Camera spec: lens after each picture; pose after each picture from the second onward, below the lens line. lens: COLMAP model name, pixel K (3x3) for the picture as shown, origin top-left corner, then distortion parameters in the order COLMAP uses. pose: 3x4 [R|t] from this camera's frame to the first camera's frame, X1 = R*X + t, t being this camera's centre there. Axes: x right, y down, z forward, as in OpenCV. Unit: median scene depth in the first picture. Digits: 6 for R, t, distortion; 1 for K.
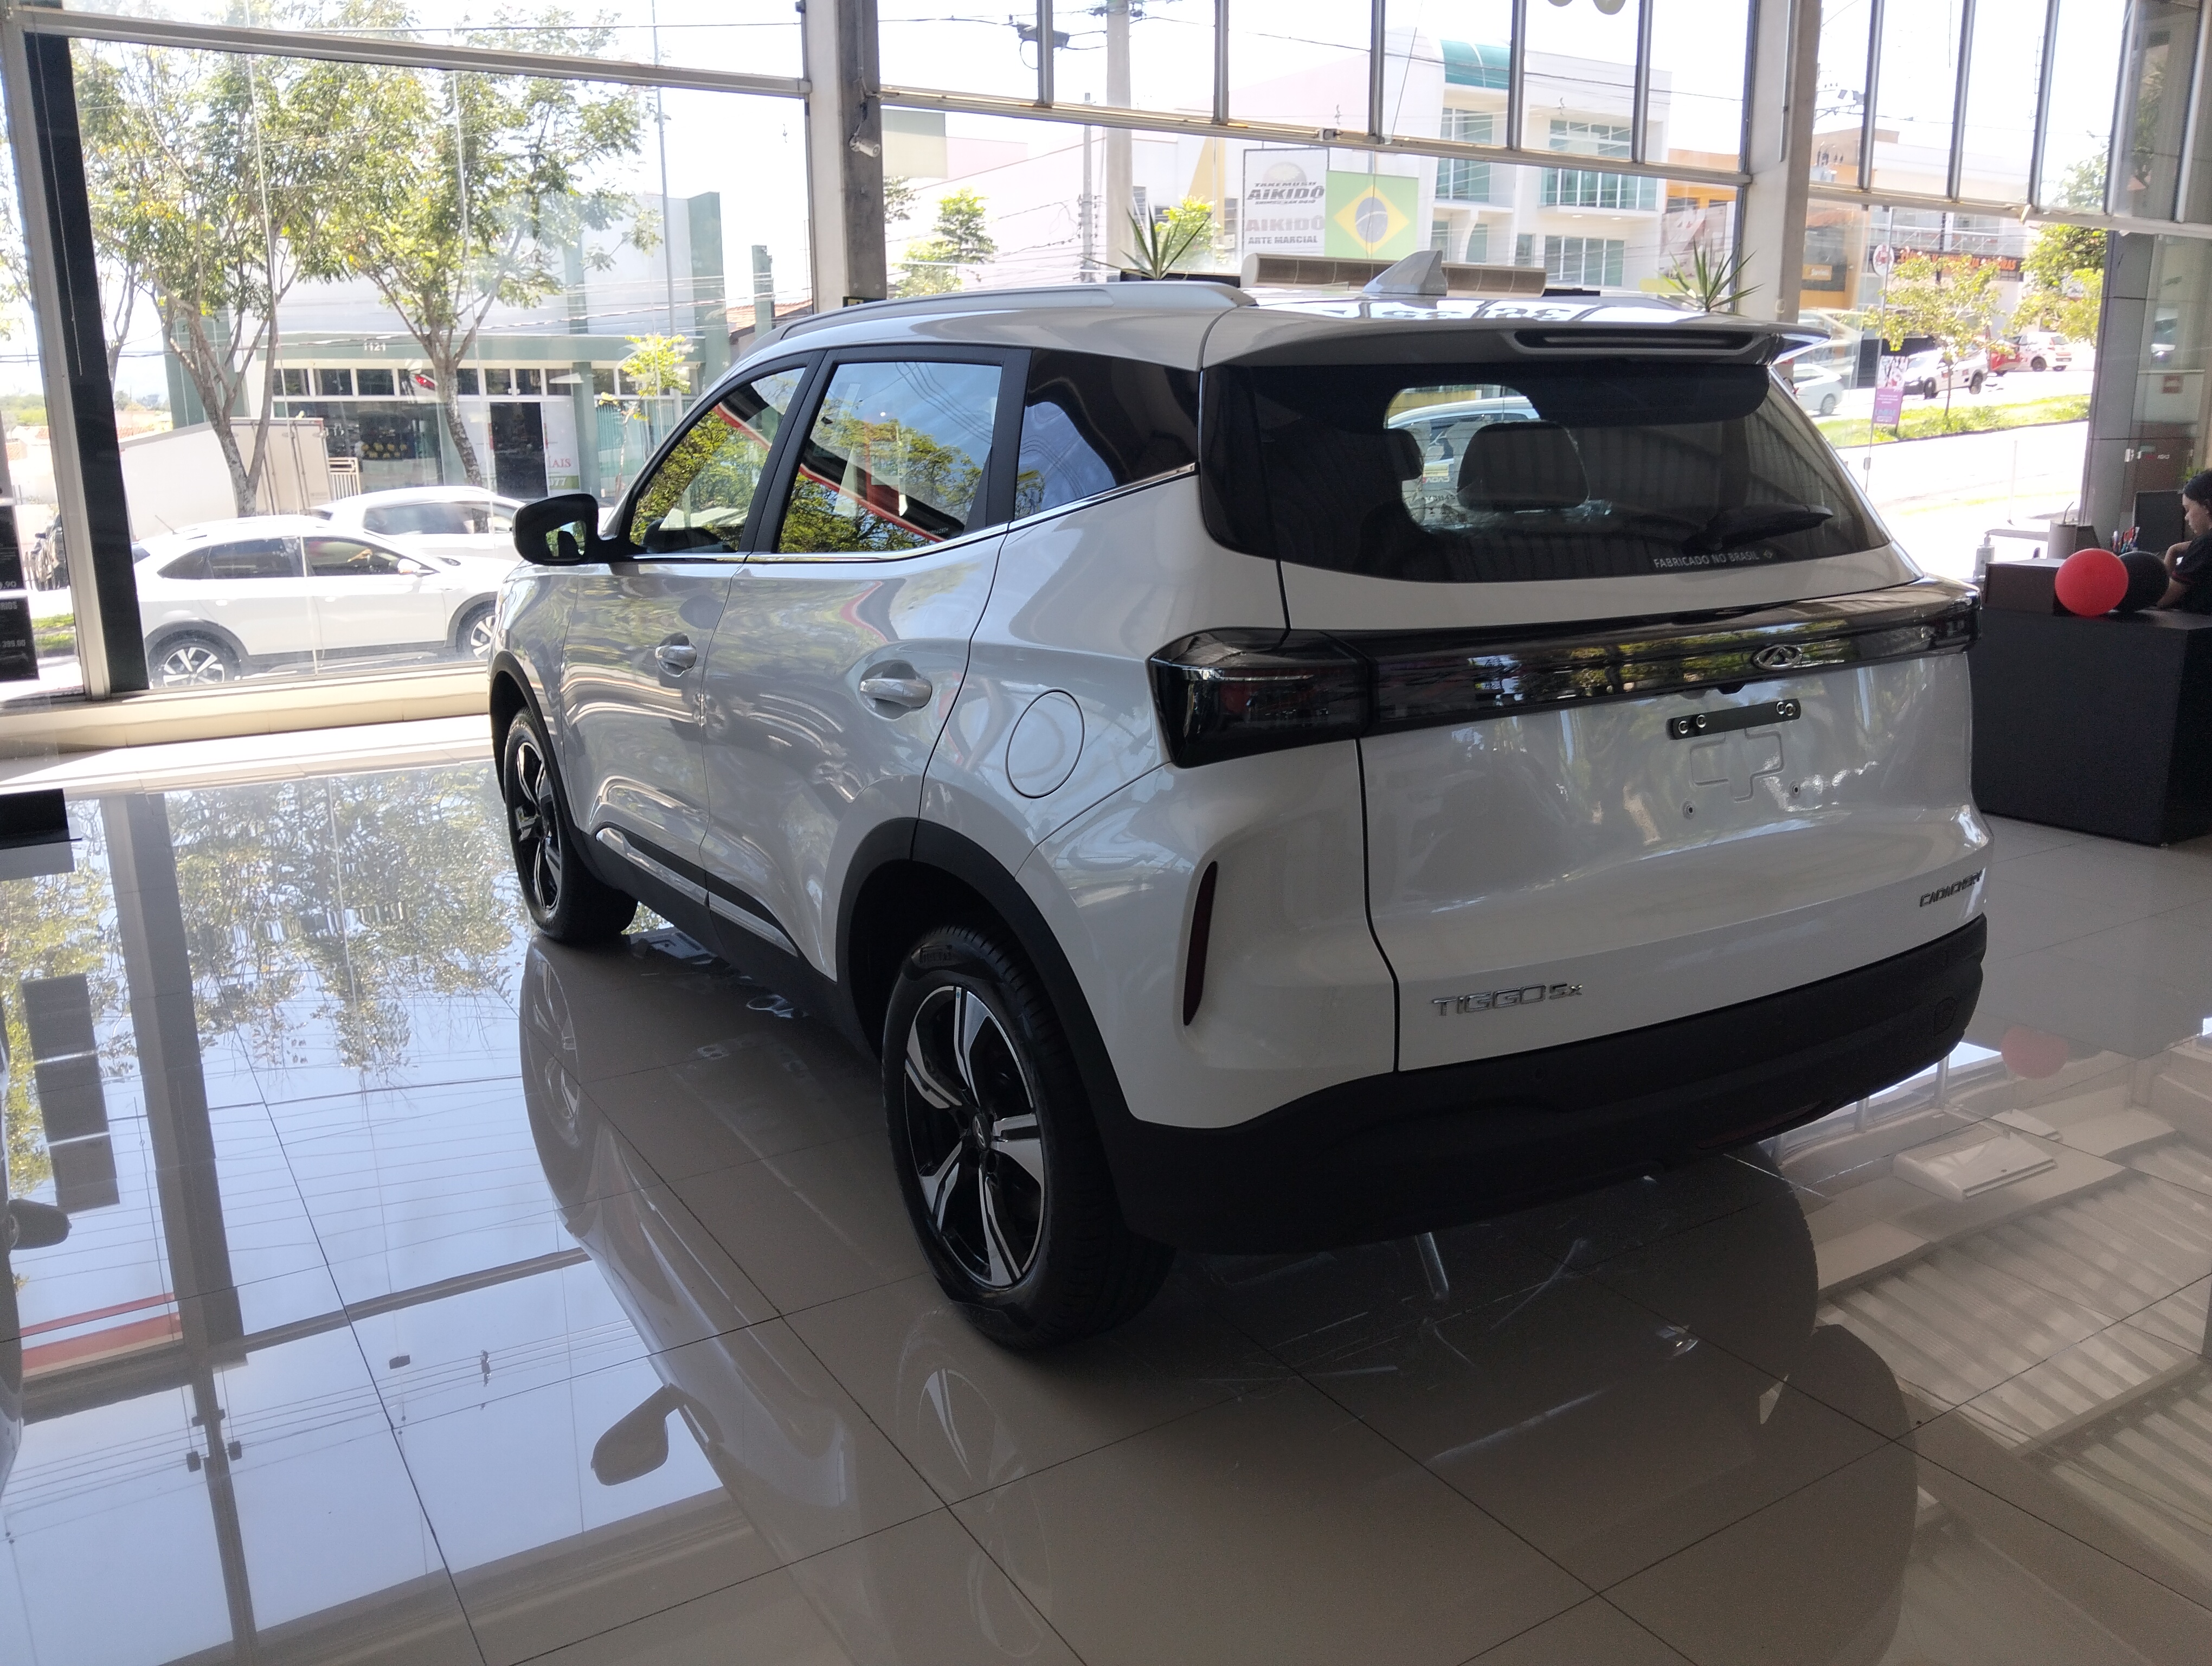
lens RADIAL K [[1724.0, 0, 1087.5], [0, 1724.0, 831.7], [0, 0, 1]] dist [0.002920, 0.002408]
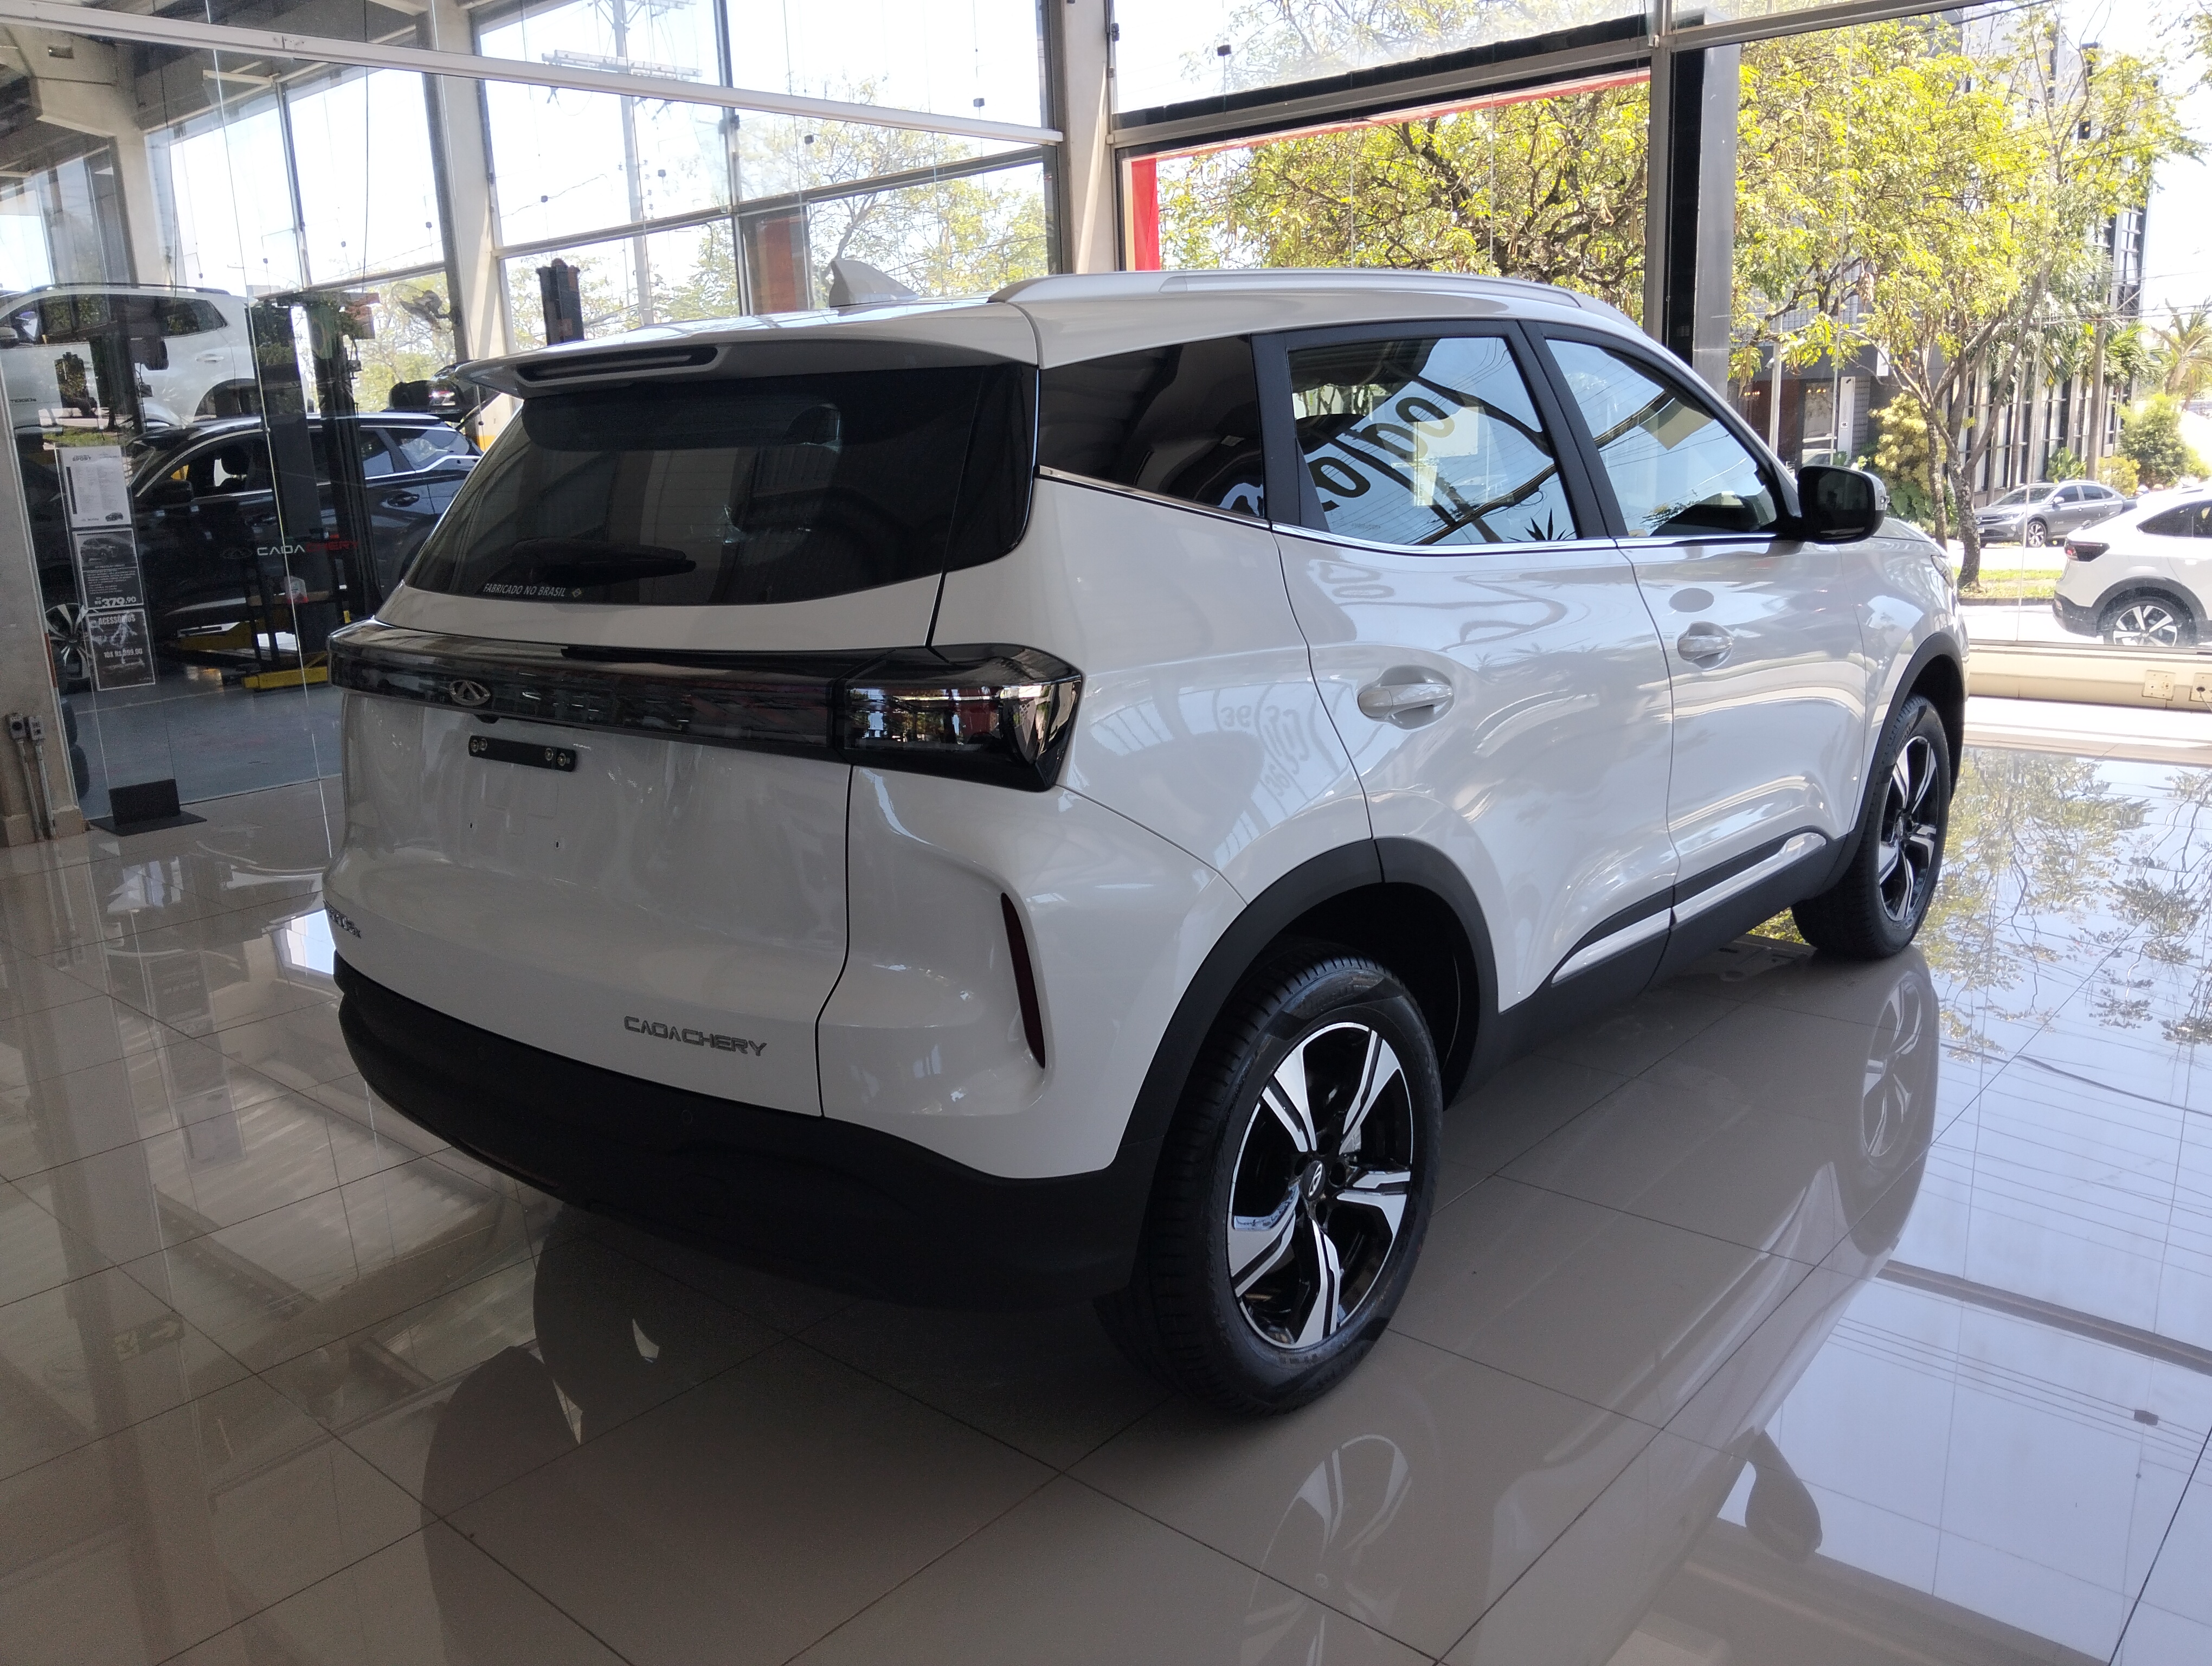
lens RADIAL K [[1724.0, 0, 1087.5], [0, 1724.0, 831.7], [0, 0, 1]] dist [0.002920, 0.002408]
pose [[0.285837, 0.210280, -0.934922, 0.225252], [-0.175753, 0.970582, 0.164566, -0.040006], [0.942023, 0.117276, 0.314385, 0.169556]]
